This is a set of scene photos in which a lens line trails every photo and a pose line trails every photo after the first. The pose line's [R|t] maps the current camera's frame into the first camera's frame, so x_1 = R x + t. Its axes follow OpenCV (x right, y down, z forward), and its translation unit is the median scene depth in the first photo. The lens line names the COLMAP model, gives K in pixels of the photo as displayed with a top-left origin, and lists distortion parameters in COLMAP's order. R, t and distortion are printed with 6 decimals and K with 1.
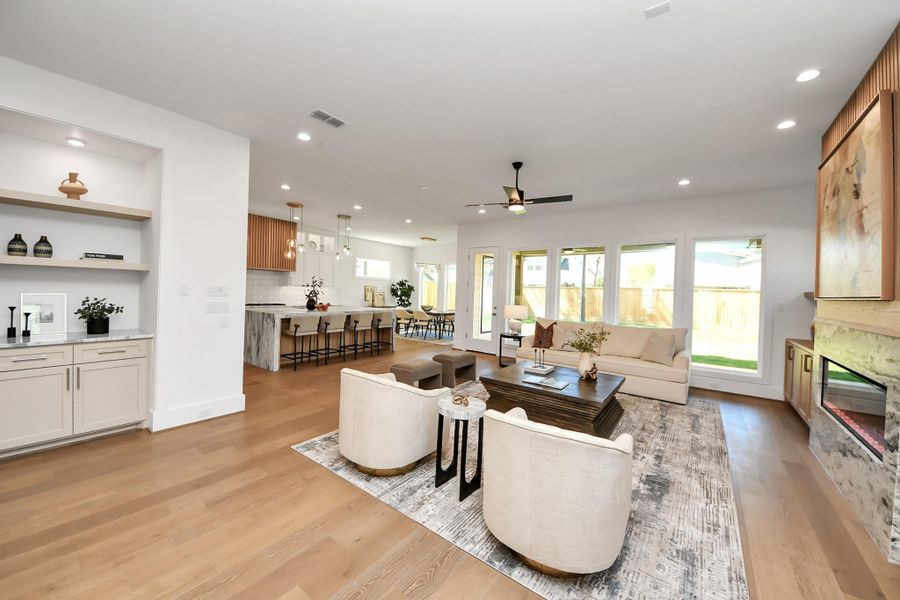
lens RADIAL K [[341.8, 0, 446.7], [0, 341.8, 291.8], [0, 0, 1]] dist [-0.005642, -0.006678]
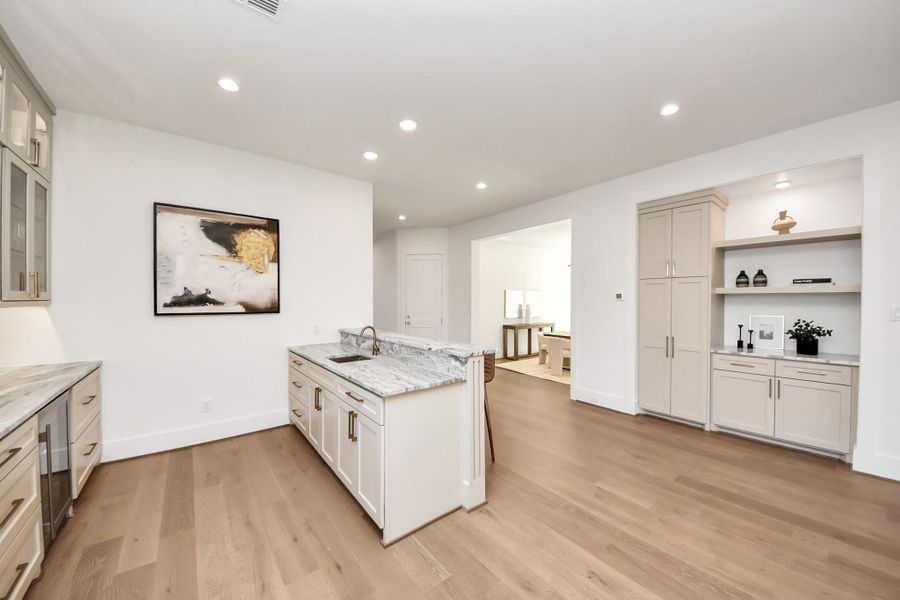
lens RADIAL K [[322.4, 0, 449.2], [0, 322.4, 301.4], [0, 0, 1]] dist [0.003006, -0.007361]
pose [[-0.253416, -0.029751, -0.966900, 0.127454], [-0.011721, 0.999548, -0.027684, -0.000150], [0.967286, 0.004318, -0.253650, 0.090042]]
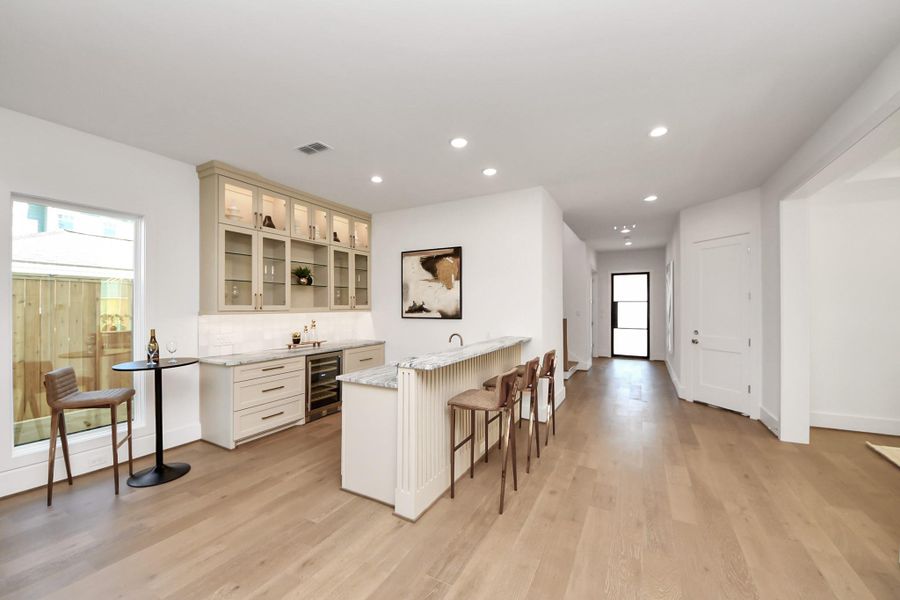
lens RADIAL K [[341.8, 0, 450.8], [0, 341.8, 297.6], [0, 0, 1]] dist [-0.005642, -0.006678]
pose [[-0.990459, -0.035958, -0.133037, -0.266336], [-0.032834, 0.999133, -0.025601, -0.023018], [0.133842, -0.020989, -0.990780, 0.456436]]
